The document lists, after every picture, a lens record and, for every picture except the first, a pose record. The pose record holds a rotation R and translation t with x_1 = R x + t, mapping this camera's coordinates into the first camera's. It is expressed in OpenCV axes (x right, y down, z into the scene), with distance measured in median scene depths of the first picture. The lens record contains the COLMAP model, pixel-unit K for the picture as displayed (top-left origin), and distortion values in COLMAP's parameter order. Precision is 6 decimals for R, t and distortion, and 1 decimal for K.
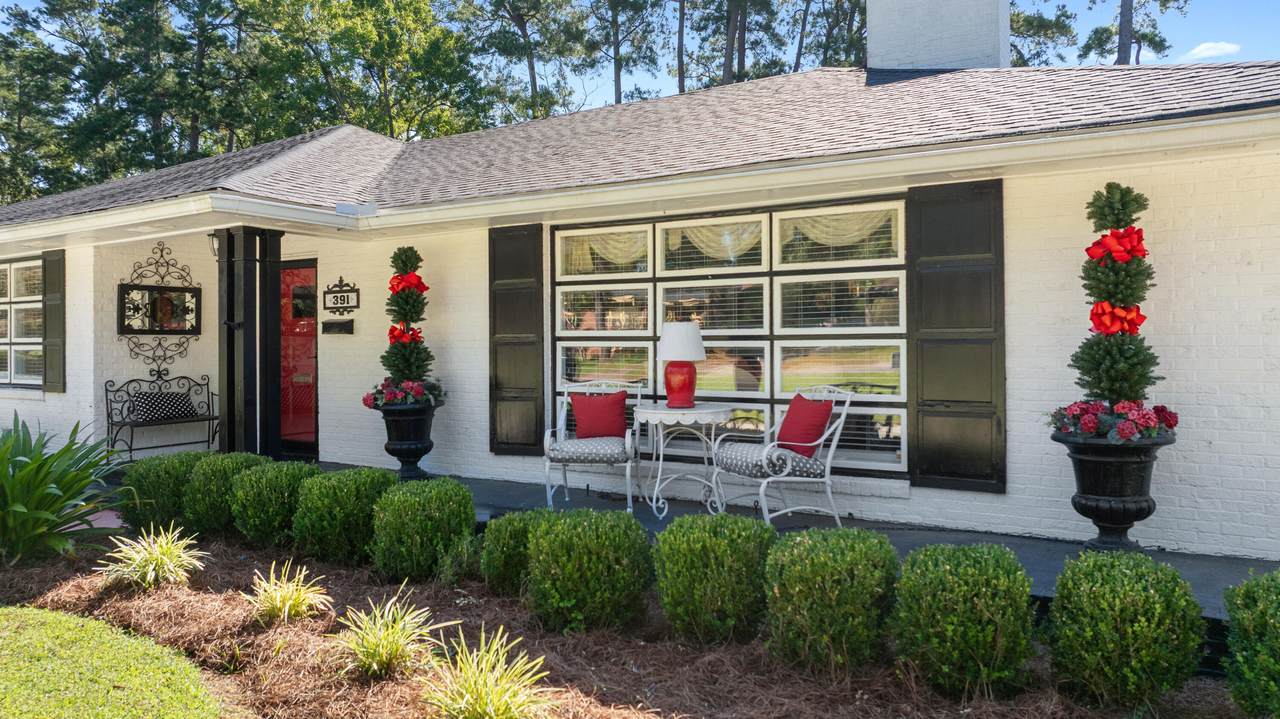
lens RADIAL K [[889.8, 0, 646.1], [0, 889.8, 338.2], [0, 0, 1]] dist [0.003774, 0.057834]
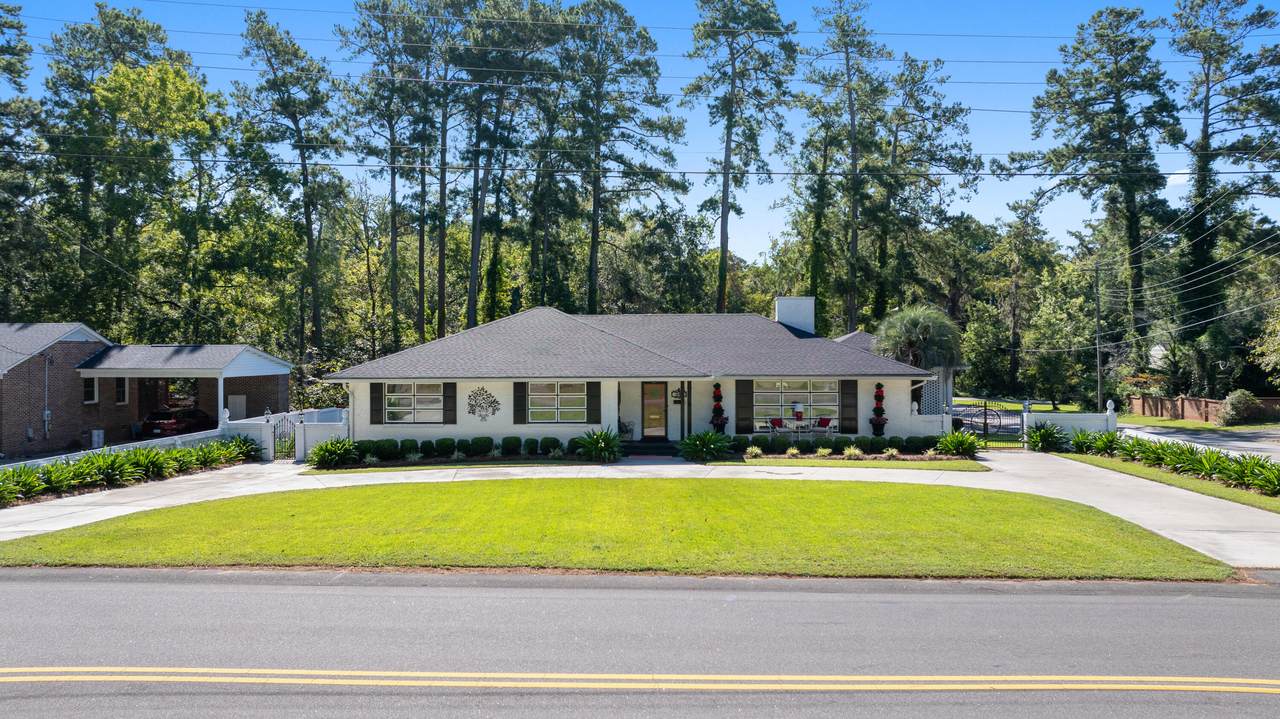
lens RADIAL K [[889.8, 0, 646.1], [0, 889.8, 338.2], [0, 0, 1]] dist [0.003774, 0.057834]
pose [[0.851144, 0.005506, 0.524904, -2.283829], [-0.006155, 0.999981, -0.000508, -0.259155], [-0.524896, -0.002799, 0.851162, -1.905117]]
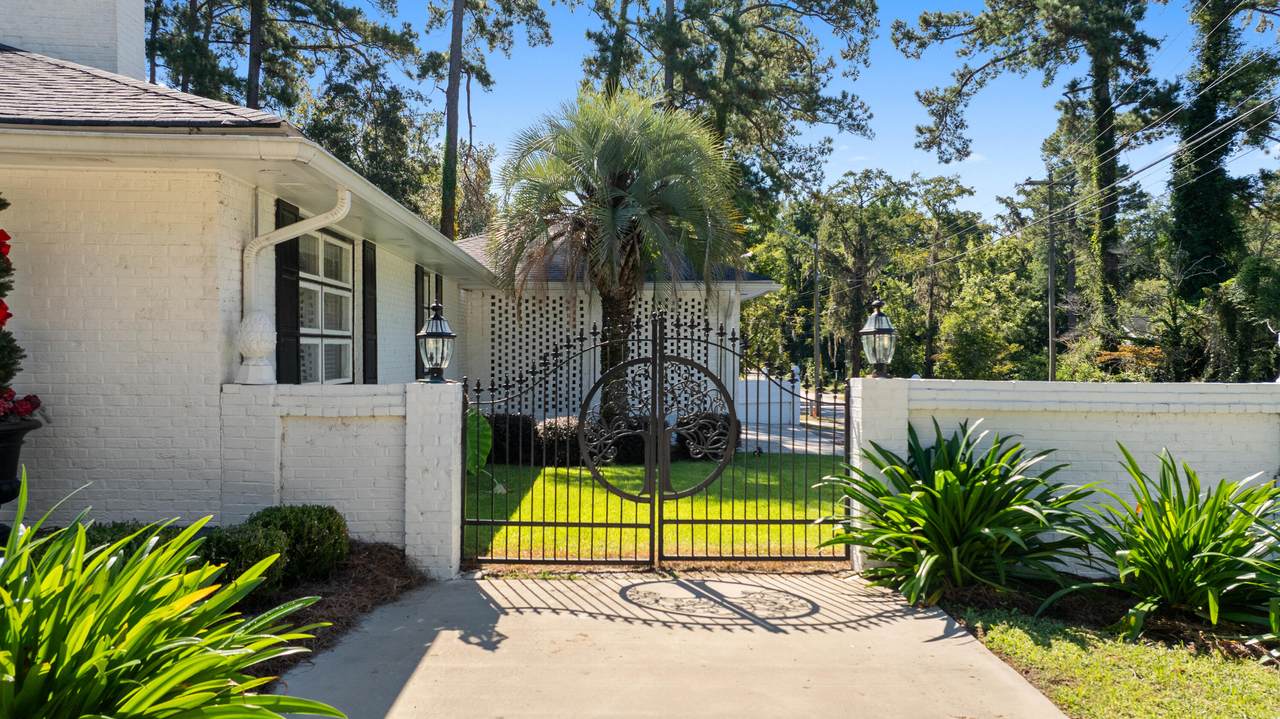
lens RADIAL K [[896.1, 0, 618.5], [0, 896.1, 363.6], [0, 0, 1]] dist [0.010043, -0.003690]
pose [[0.824132, 0.000155, 0.566398, 0.303949], [-0.018107, 0.999496, 0.026073, -0.001859], [-0.566109, -0.031744, 0.823719, -0.148084]]
